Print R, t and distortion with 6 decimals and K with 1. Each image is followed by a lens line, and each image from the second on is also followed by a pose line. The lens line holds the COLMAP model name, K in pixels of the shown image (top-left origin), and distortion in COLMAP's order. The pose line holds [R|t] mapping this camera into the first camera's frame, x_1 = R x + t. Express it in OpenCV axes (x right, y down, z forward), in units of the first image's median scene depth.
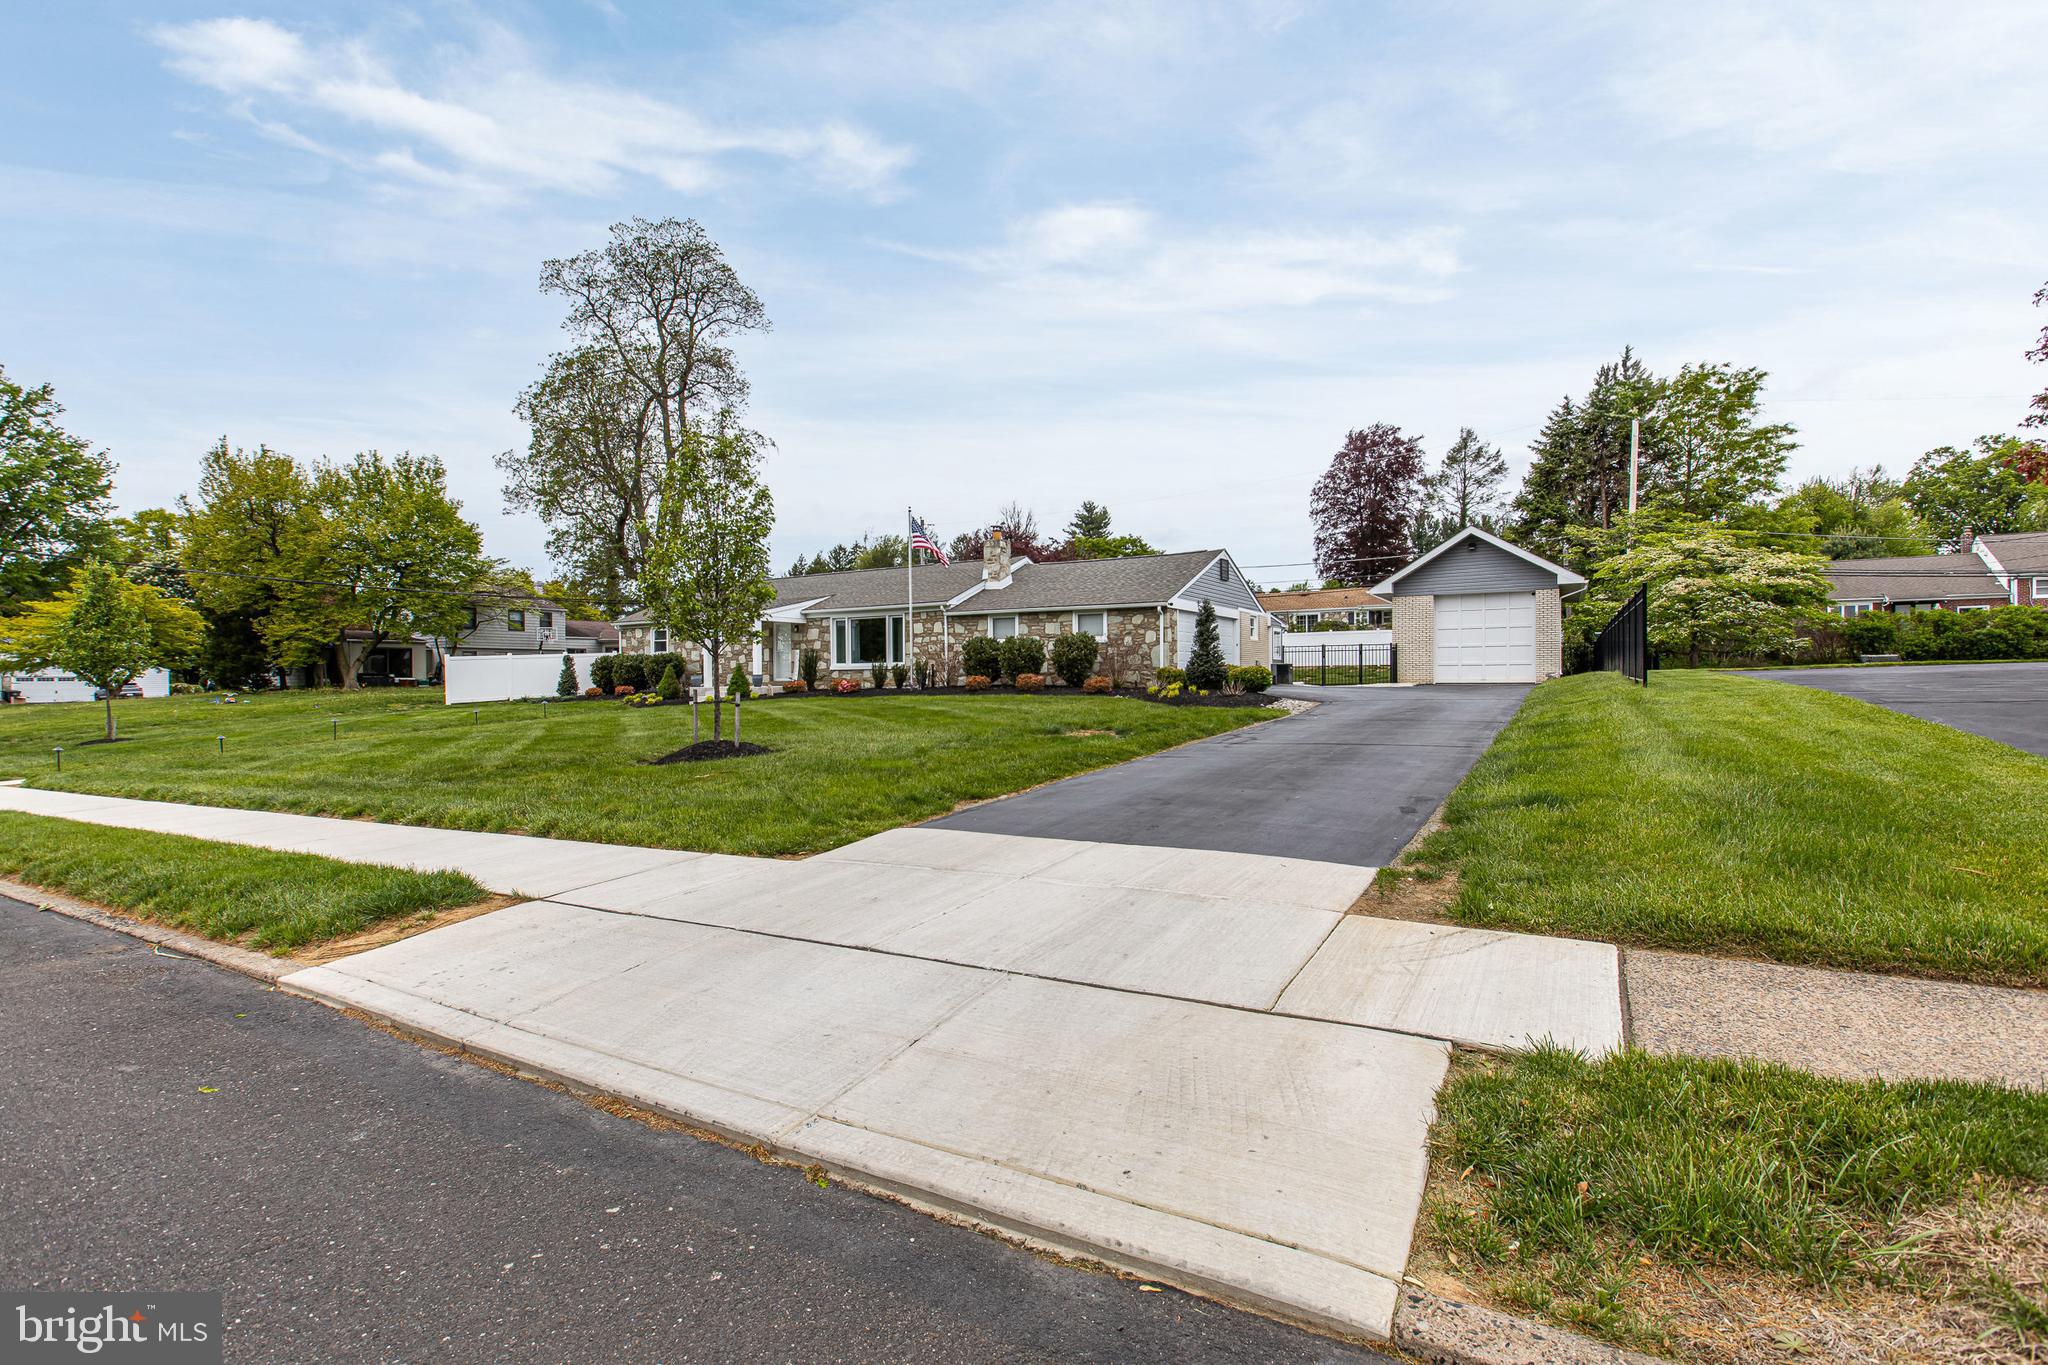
lens RADIAL K [[901.2, 0, 1035.1], [0, 901.2, 675.0], [0, 0, 1]] dist [-0.003118, 0.000868]
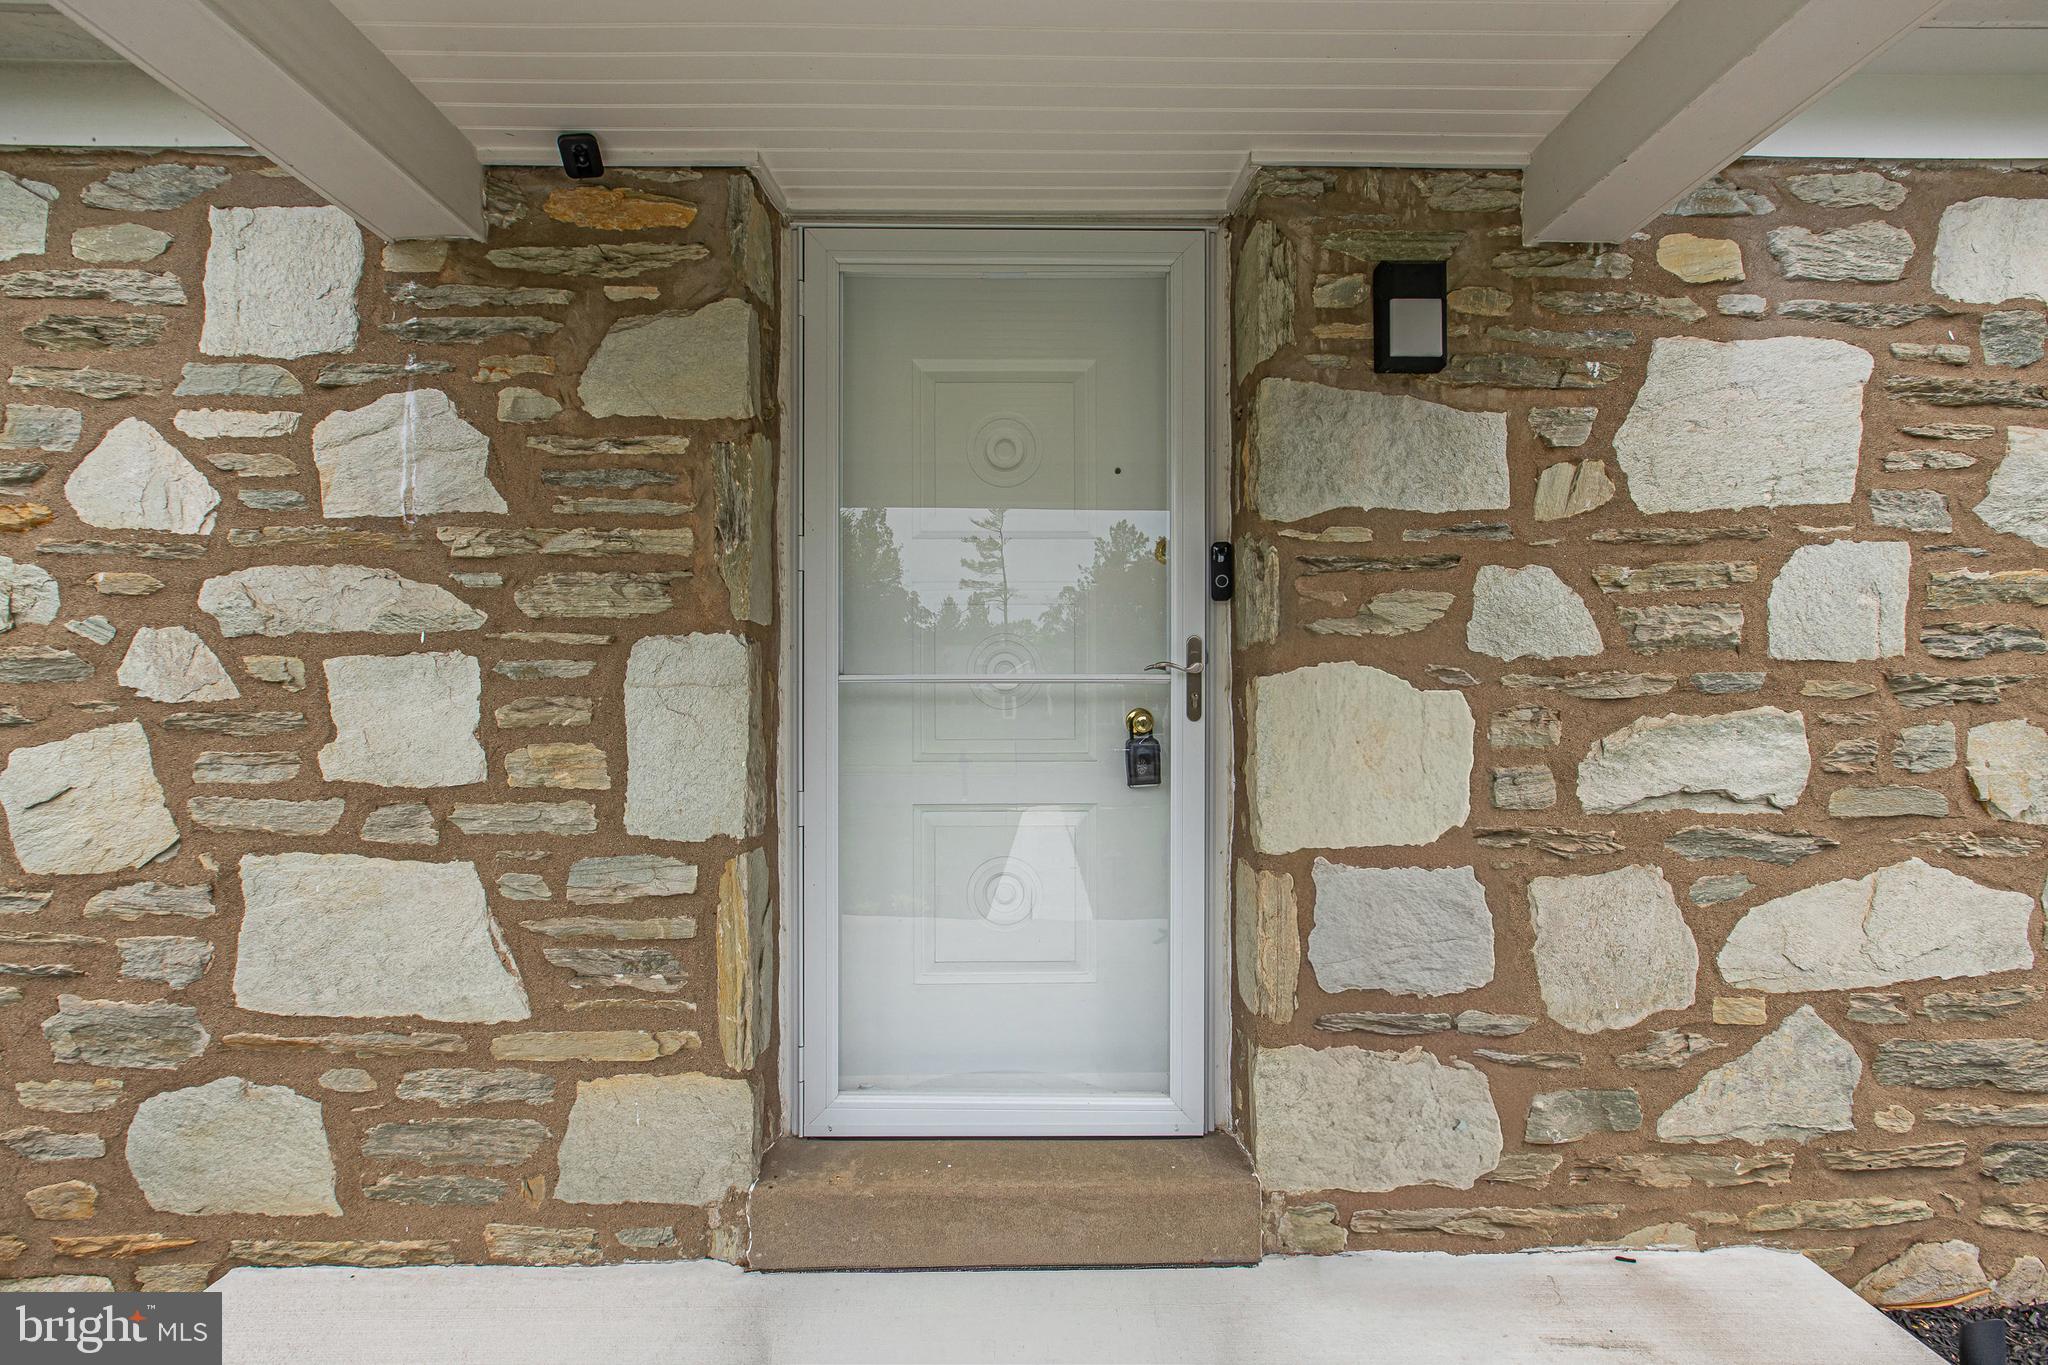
lens RADIAL K [[901.2, 0, 1028.3], [0, 901.2, 689.2], [0, 0, 1]] dist [-0.003118, 0.000868]
pose [[0.852194, 0.004613, 0.523206, -0.335238], [-0.006338, 0.999979, 0.001507, -0.027781], [-0.523188, -0.004601, 0.852205, 1.015383]]
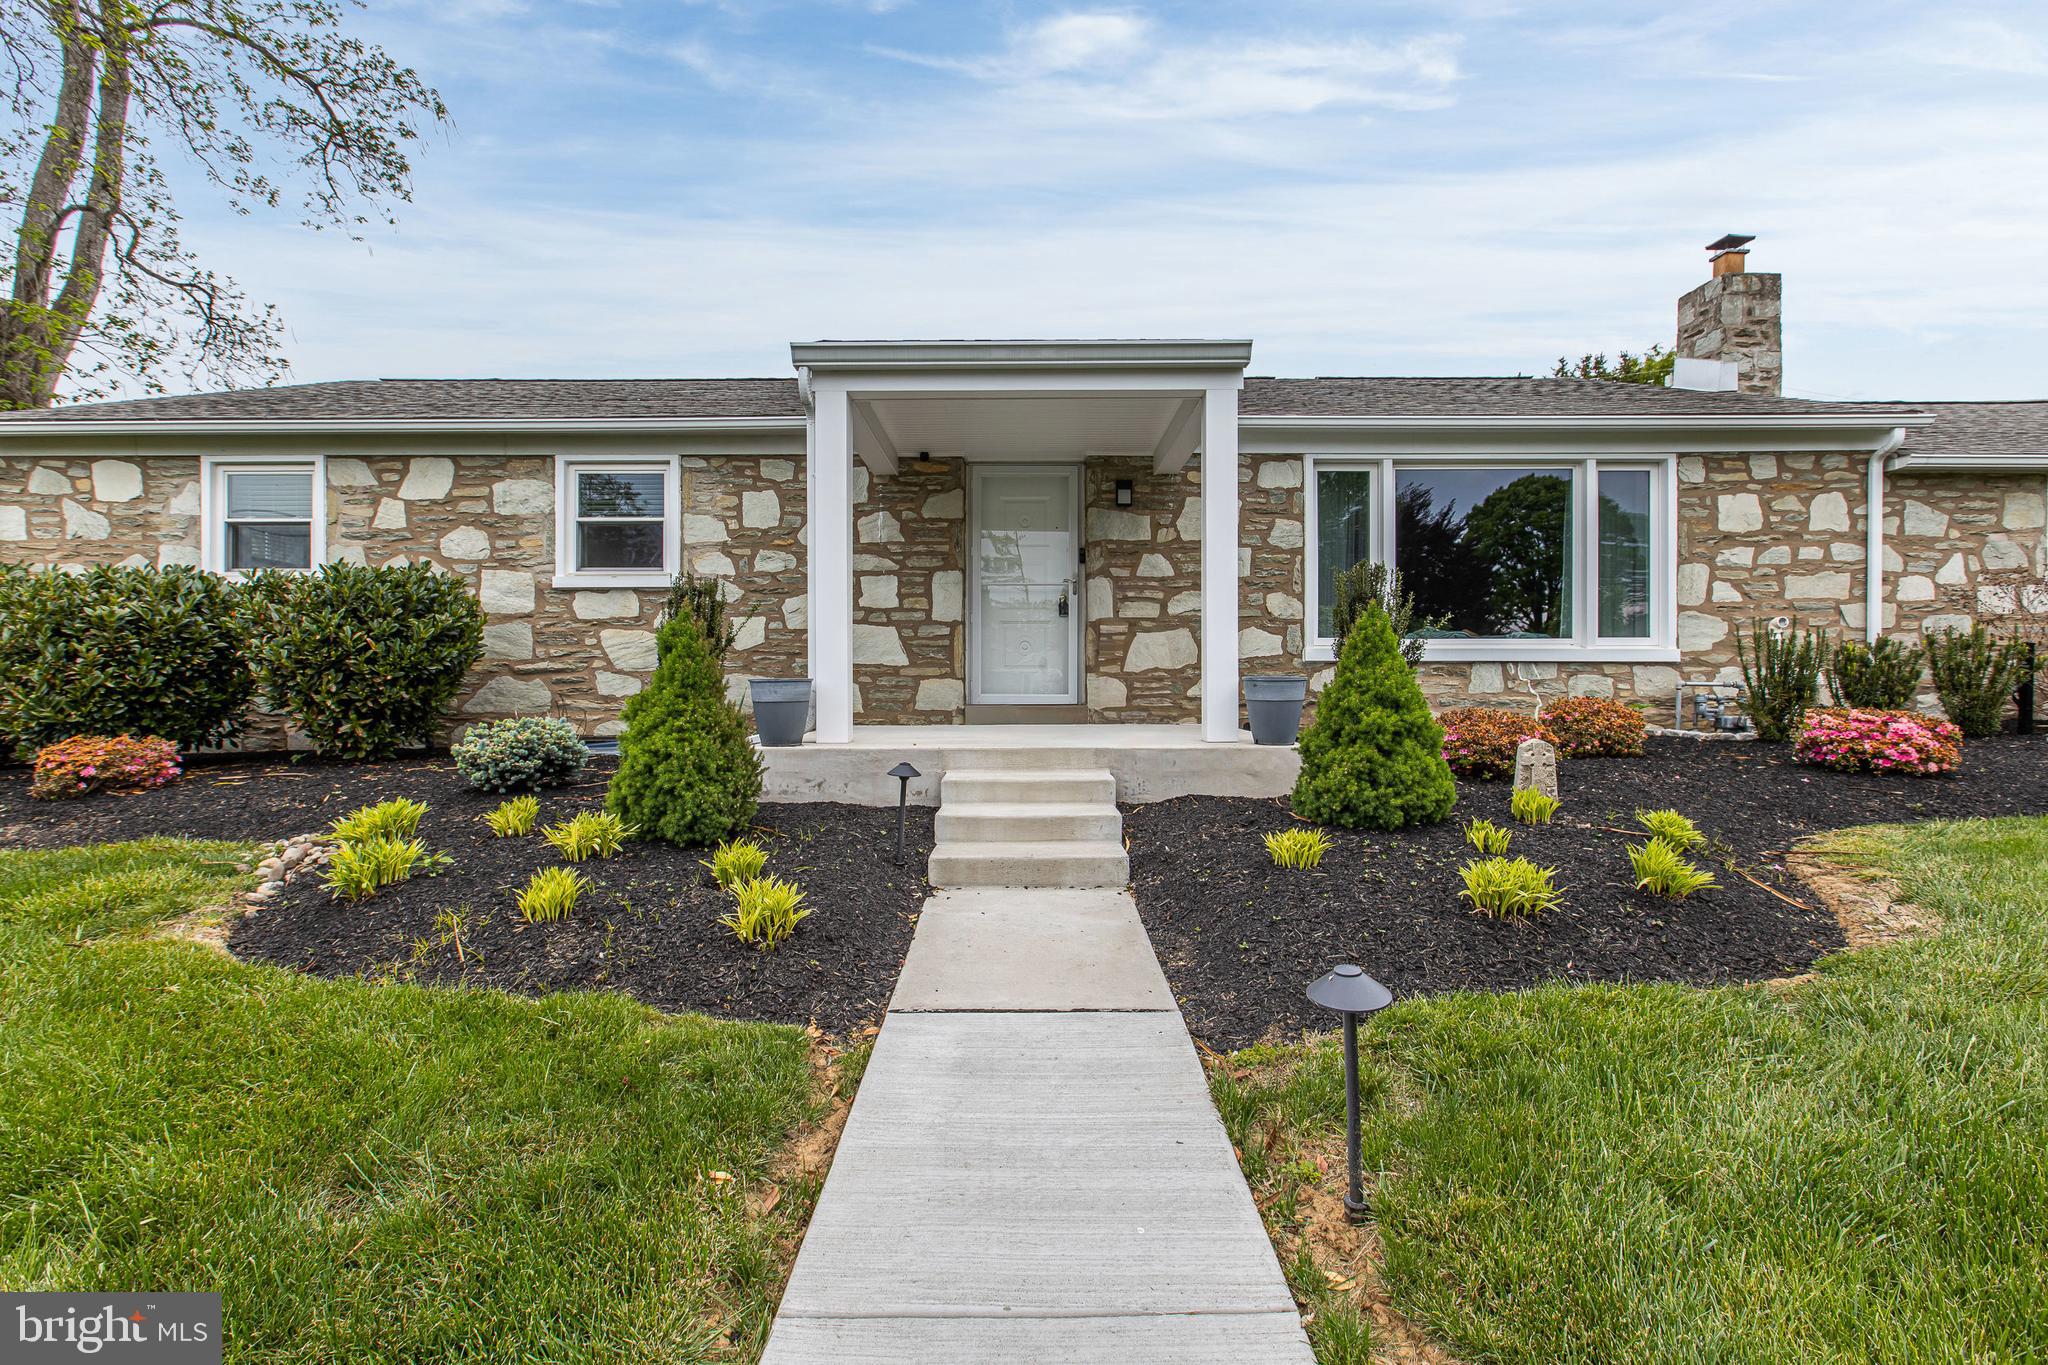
lens RADIAL K [[901.2, 0, 1024.7], [0, 901.2, 683.3], [0, 0, 1]] dist [-0.003118, 0.000868]
pose [[0.859802, 0.007331, 0.510574, -0.436466], [-0.006704, 0.999973, -0.003068, 0.001837], [-0.510583, -0.000785, 0.859828, 0.846177]]
